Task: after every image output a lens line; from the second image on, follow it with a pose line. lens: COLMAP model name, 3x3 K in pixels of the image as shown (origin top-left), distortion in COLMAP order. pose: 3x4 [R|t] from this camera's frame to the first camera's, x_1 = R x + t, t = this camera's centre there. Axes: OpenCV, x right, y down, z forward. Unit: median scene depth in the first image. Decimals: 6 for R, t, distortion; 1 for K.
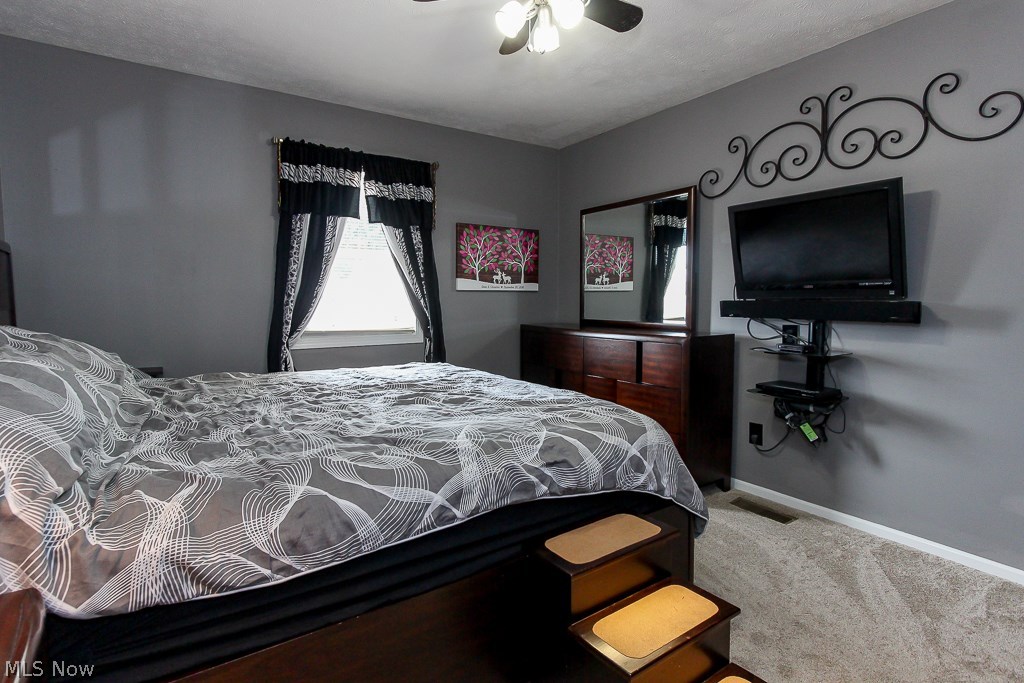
lens RADIAL K [[489.4, 0, 518.2], [0, 489.4, 317.8], [0, 0, 1]] dist [0.000518, 0.000090]
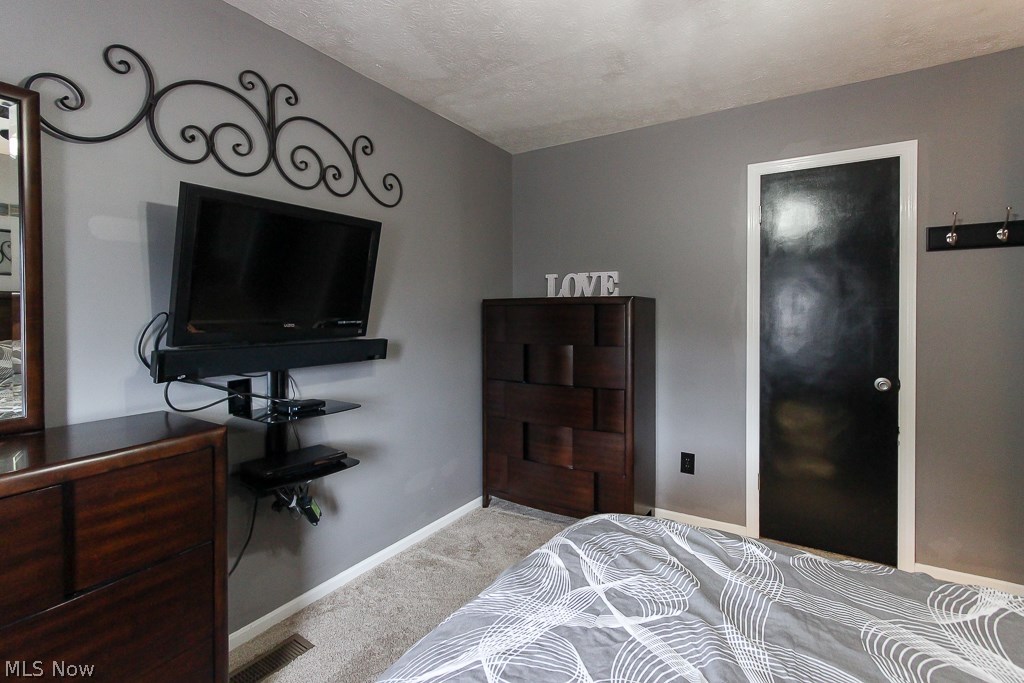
lens RADIAL K [[489.4, 0, 518.2], [0, 489.4, 317.8], [0, 0, 1]] dist [0.000518, 0.000090]
pose [[-0.404107, -0.002002, 0.914709, -0.160366], [0.043165, 0.998842, 0.021256, -0.047385], [-0.913692, 0.048073, -0.403553, 0.608734]]
